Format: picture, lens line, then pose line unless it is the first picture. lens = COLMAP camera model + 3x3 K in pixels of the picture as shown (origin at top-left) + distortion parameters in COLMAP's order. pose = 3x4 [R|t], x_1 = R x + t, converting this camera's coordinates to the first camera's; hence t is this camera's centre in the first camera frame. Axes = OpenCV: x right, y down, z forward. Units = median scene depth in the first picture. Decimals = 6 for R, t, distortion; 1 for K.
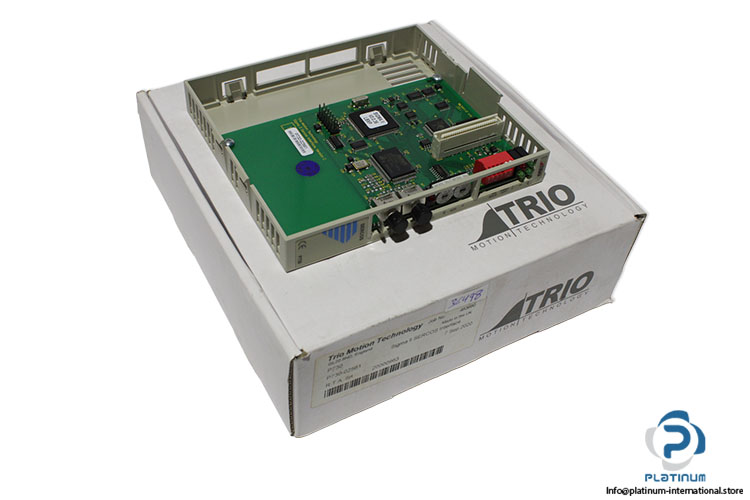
lens RADIAL K [[819.0, 0, 375.0], [0, 819.0, 250.0], [0, 0, 1]] dist [-0.000643, -0.000455]
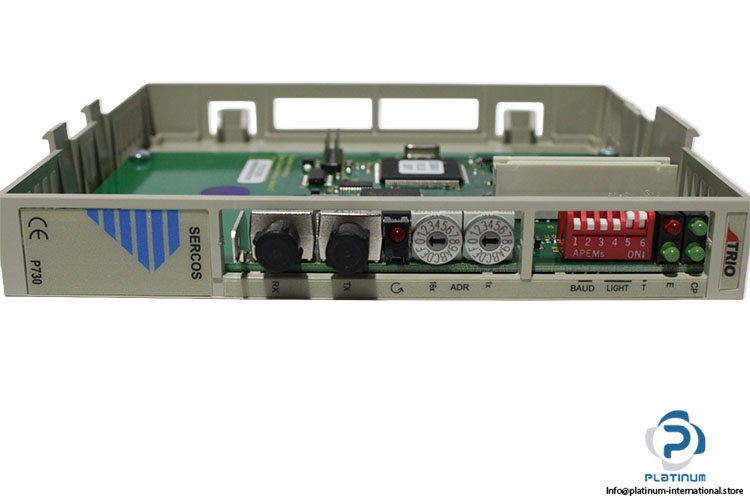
lens RADIAL K [[1048.5, 0, 375.0], [0, 1048.5, 250.0], [0, 0, 1]] dist [-0.172618, 0.005533]
pose [[0.871972, 0.098537, -0.479536, 0.266156], [-0.316989, 0.860108, -0.399665, 0.133315], [0.373071, 0.500504, 0.781226, 0.520180]]
